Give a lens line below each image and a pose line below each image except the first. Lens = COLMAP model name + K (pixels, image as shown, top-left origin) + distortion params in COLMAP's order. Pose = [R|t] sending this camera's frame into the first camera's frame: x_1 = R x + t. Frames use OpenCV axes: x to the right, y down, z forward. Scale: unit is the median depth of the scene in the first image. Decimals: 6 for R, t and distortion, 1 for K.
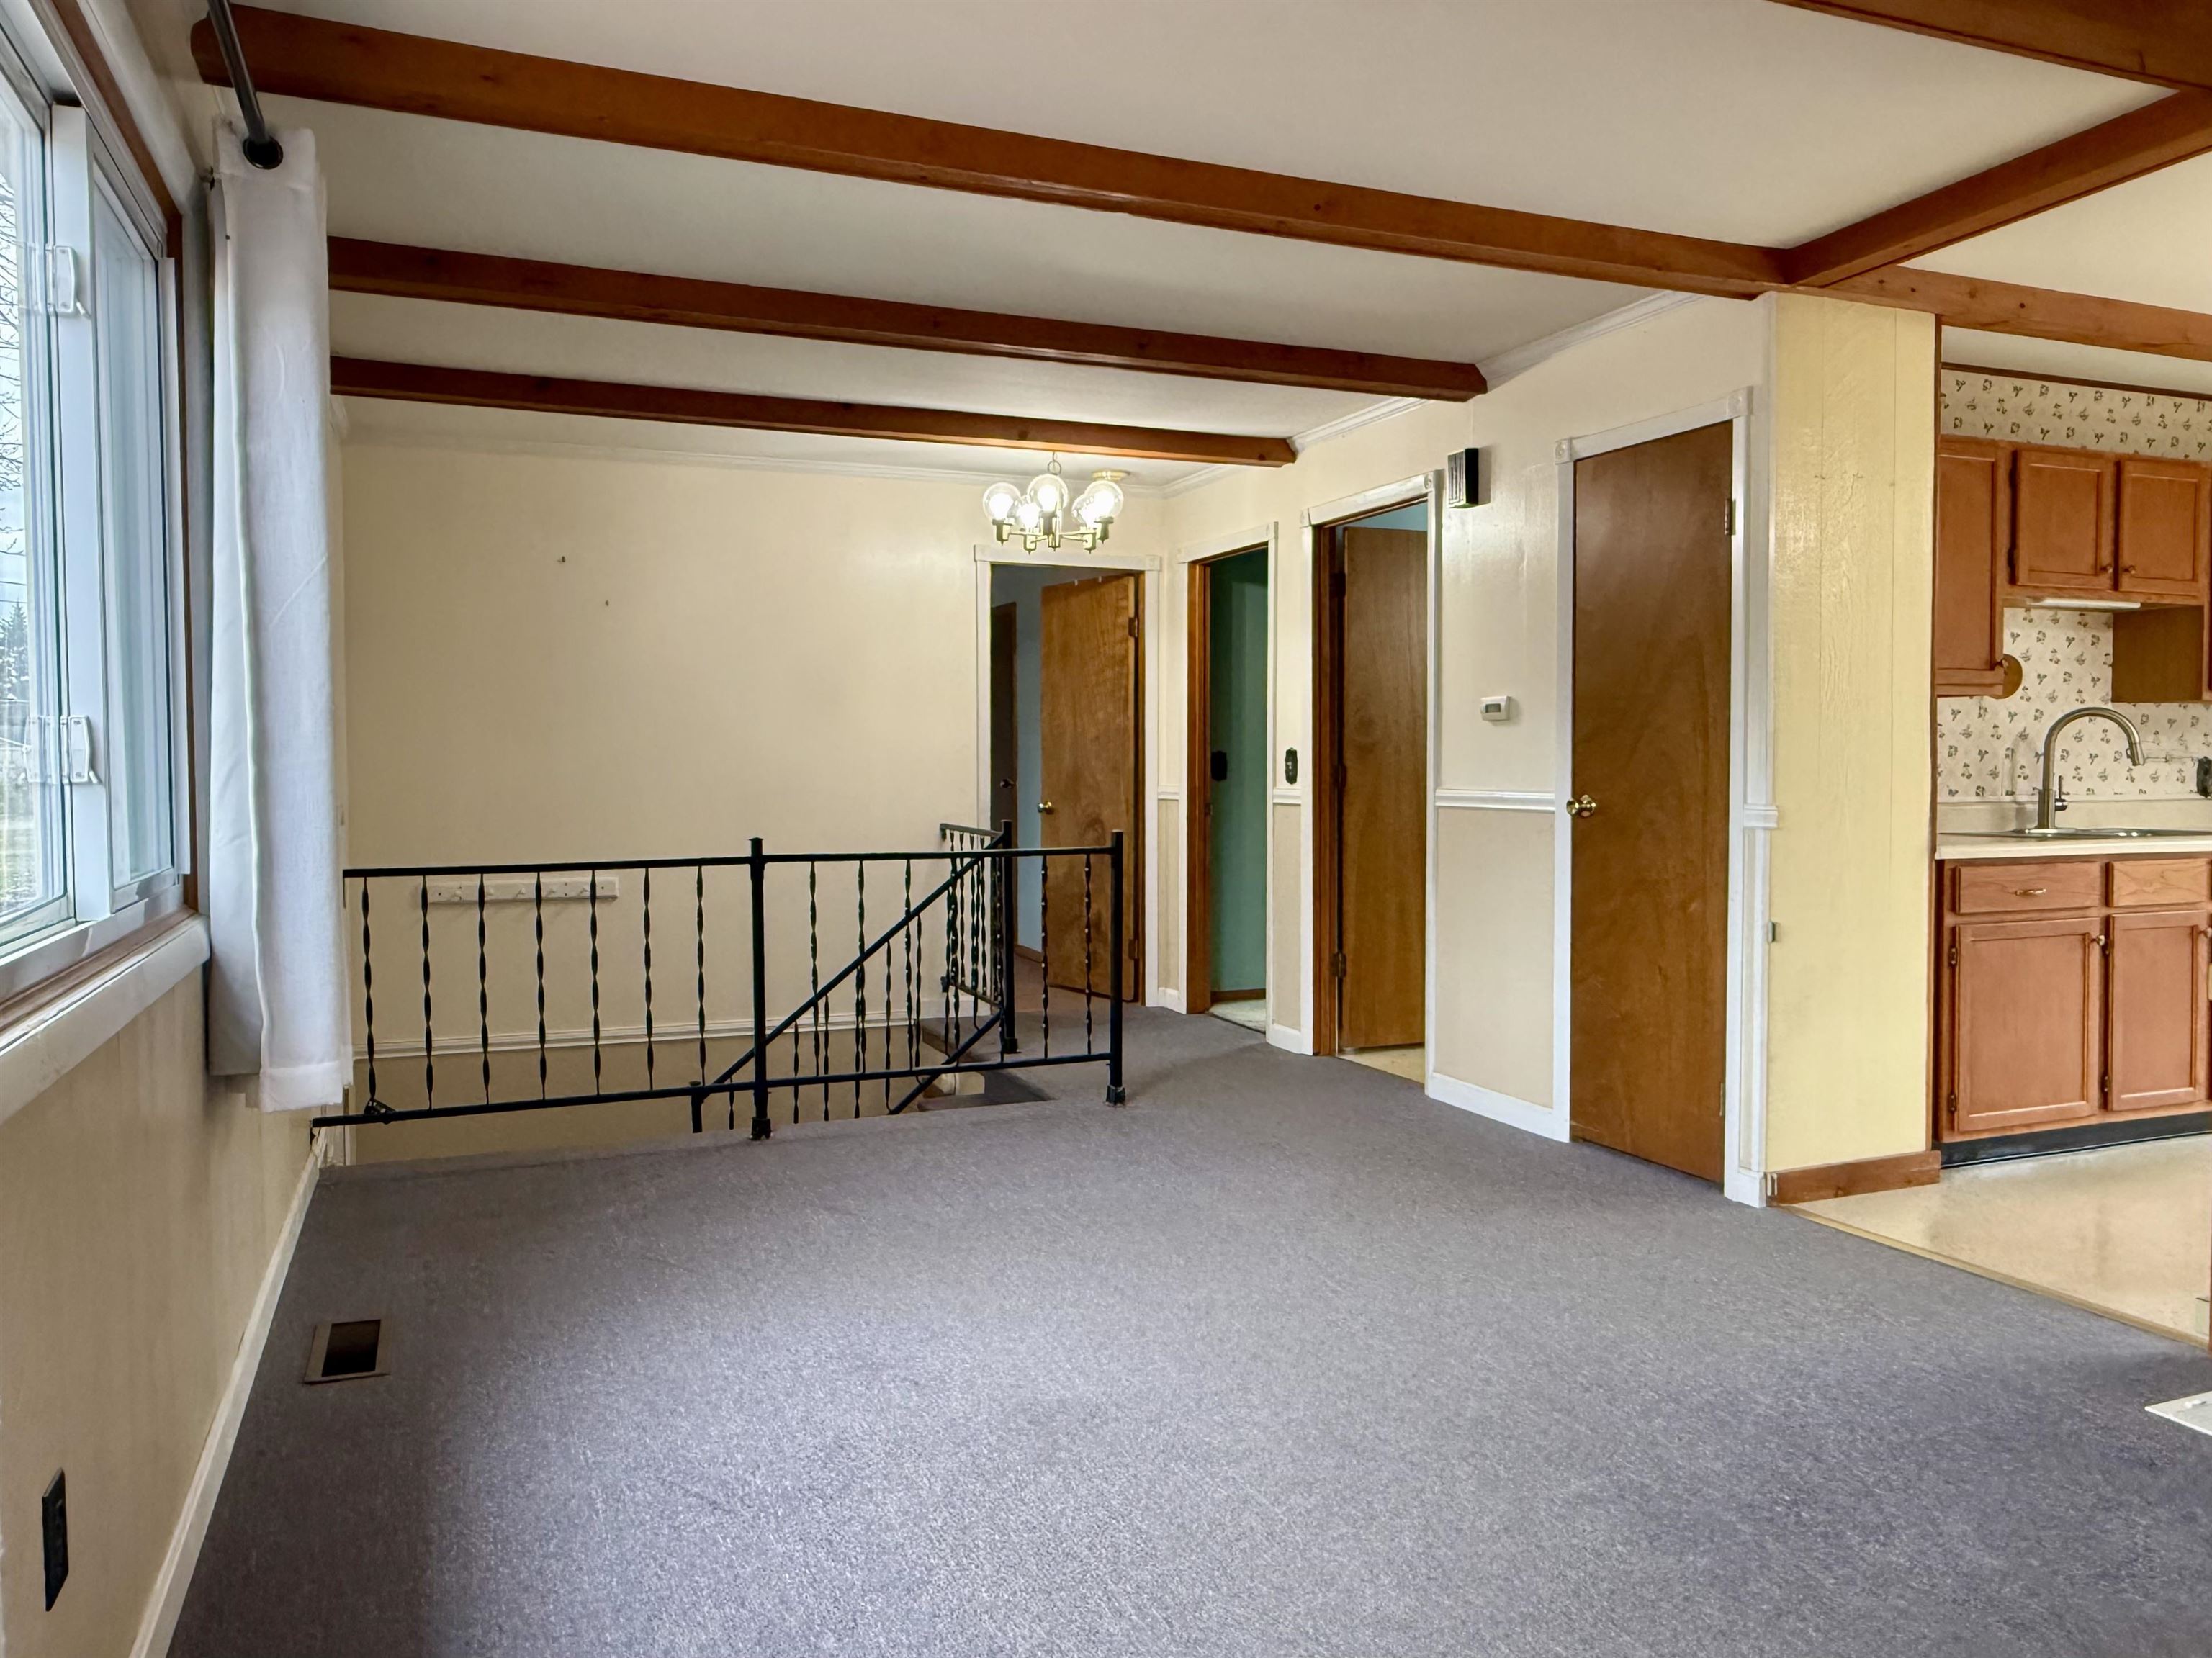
lens RADIAL K [[1557.6, 0, 1106.0], [0, 1557.6, 829.0], [0, 0, 1]] dist [0.004088, -0.000514]
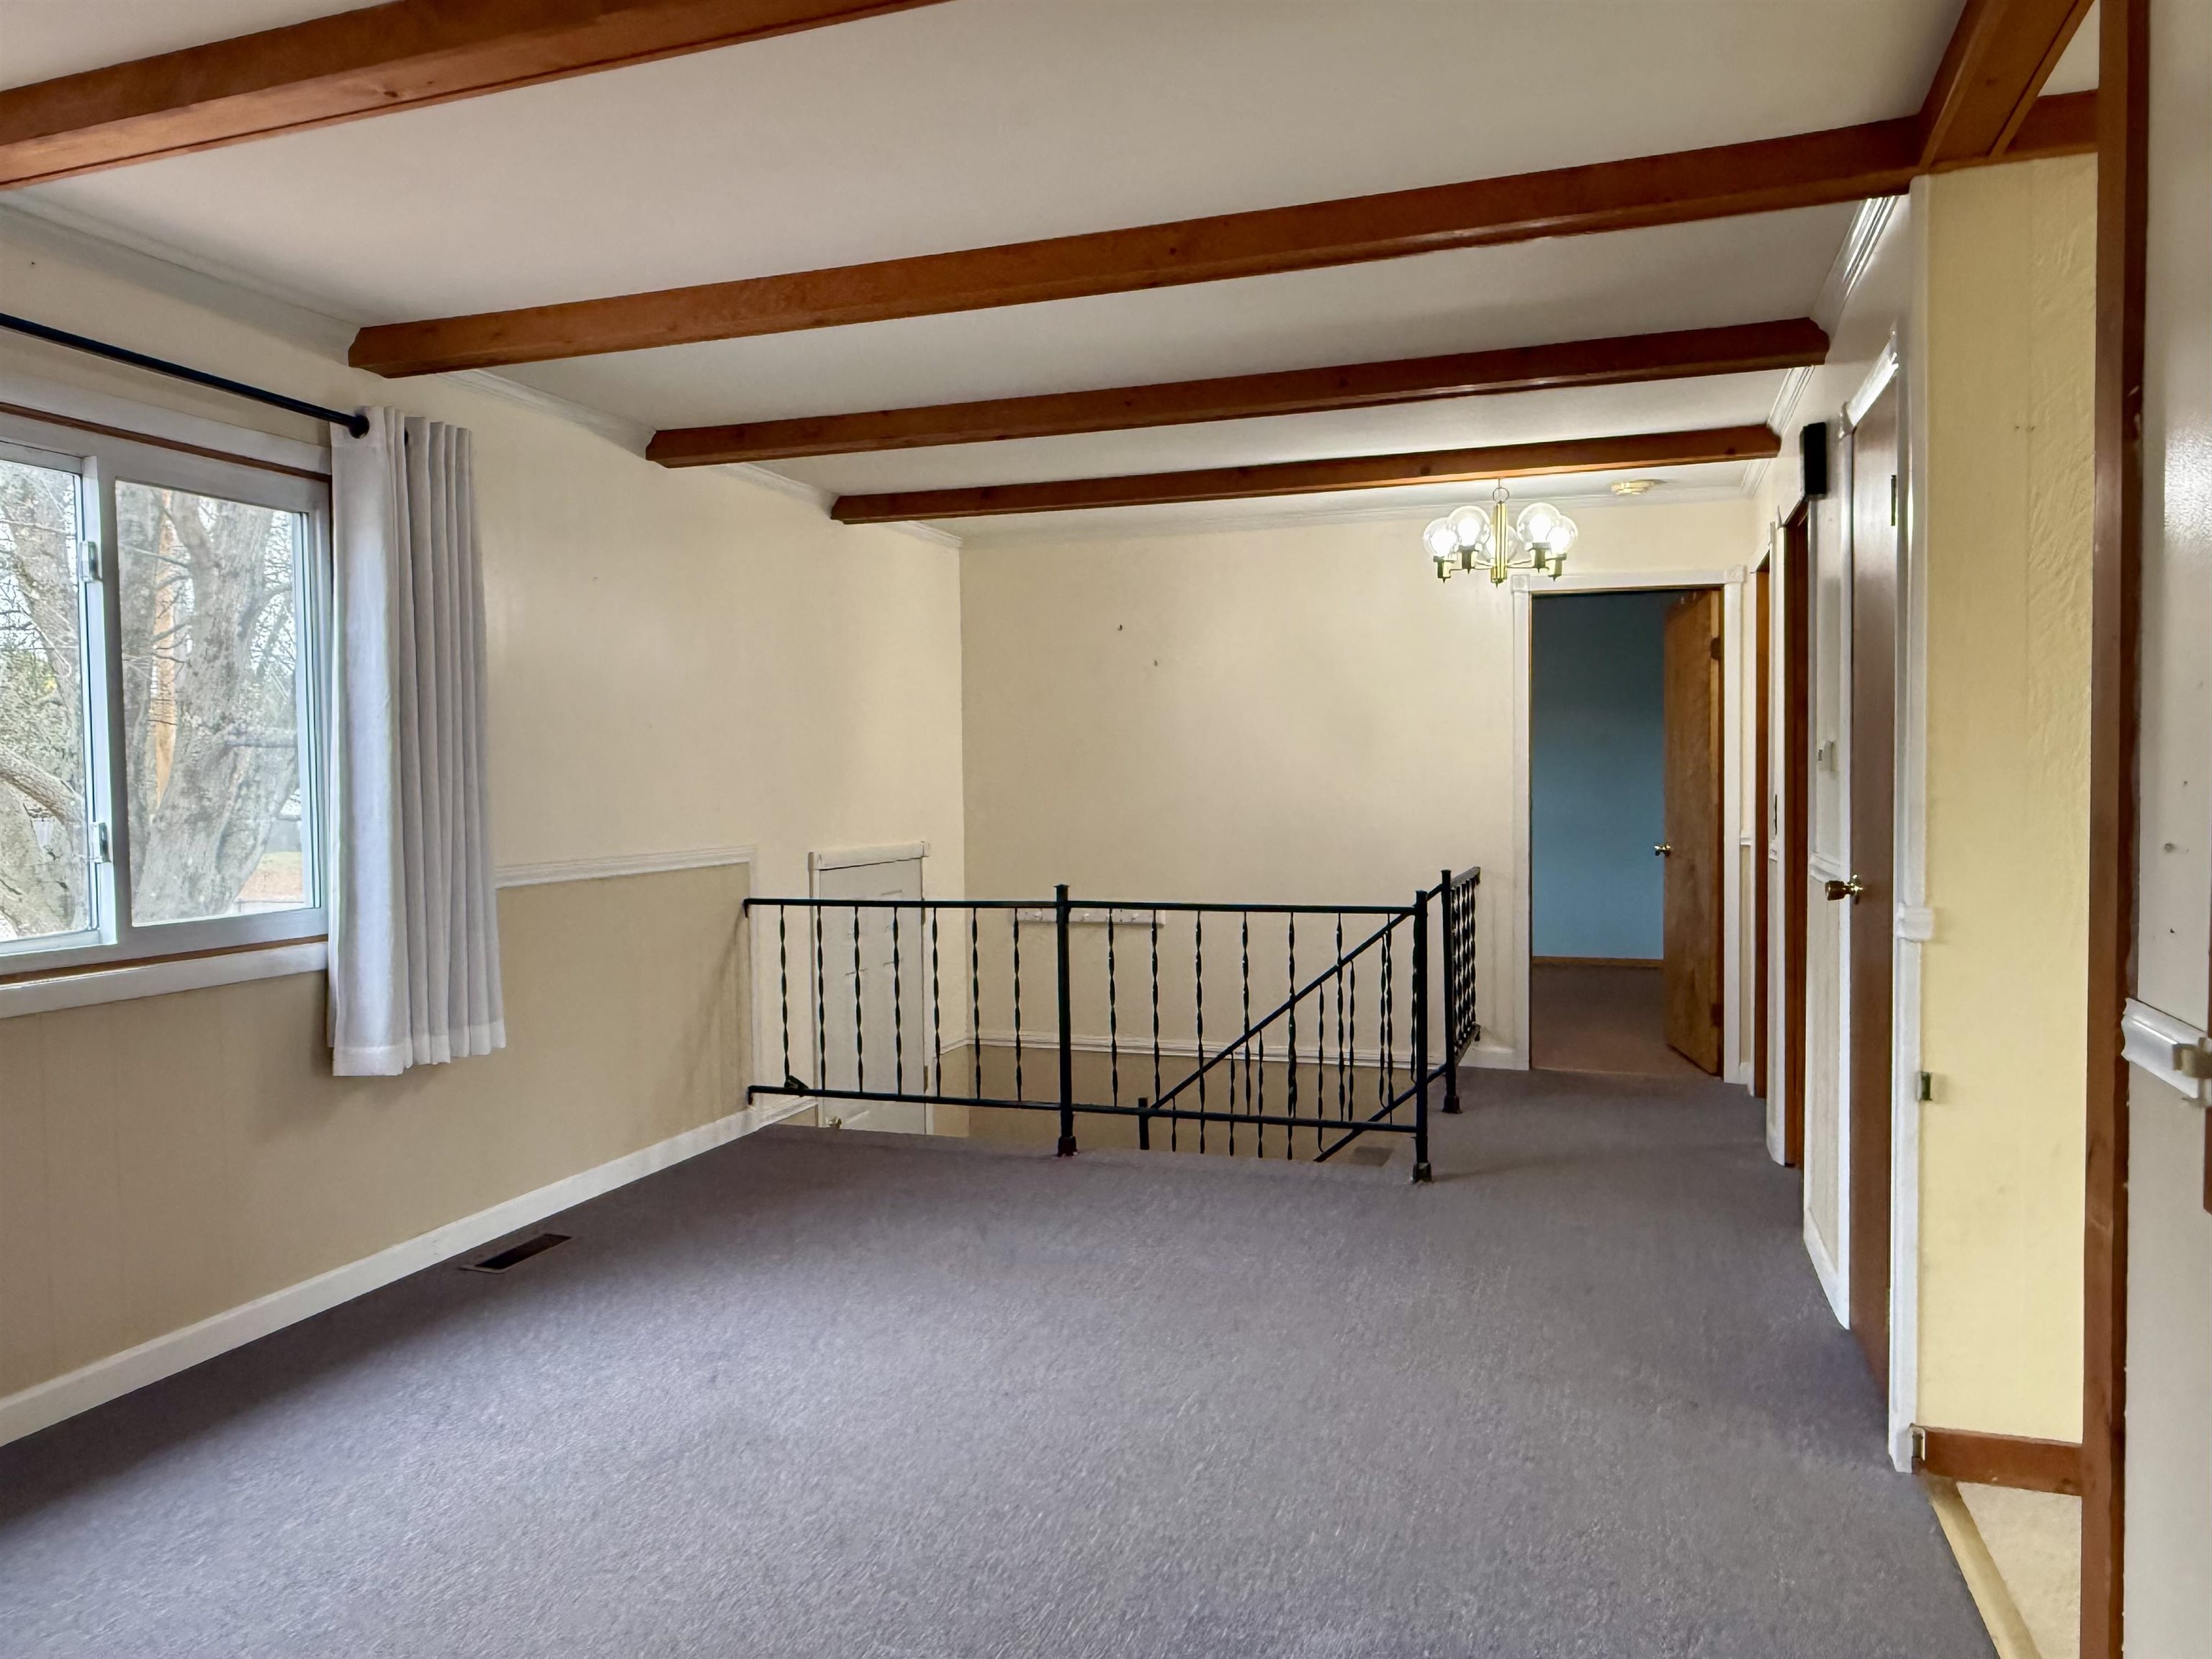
lens RADIAL K [[1512.7, 0, 1106.0], [0, 1512.7, 829.5], [0, 0, 1]] dist [-0.007542, -0.001580]
pose [[0.749566, 0.012086, -0.661819, 0.469405], [-0.017491, 0.999846, -0.001552, -0.029963], [0.661698, 0.012739, 0.749662, 0.197997]]
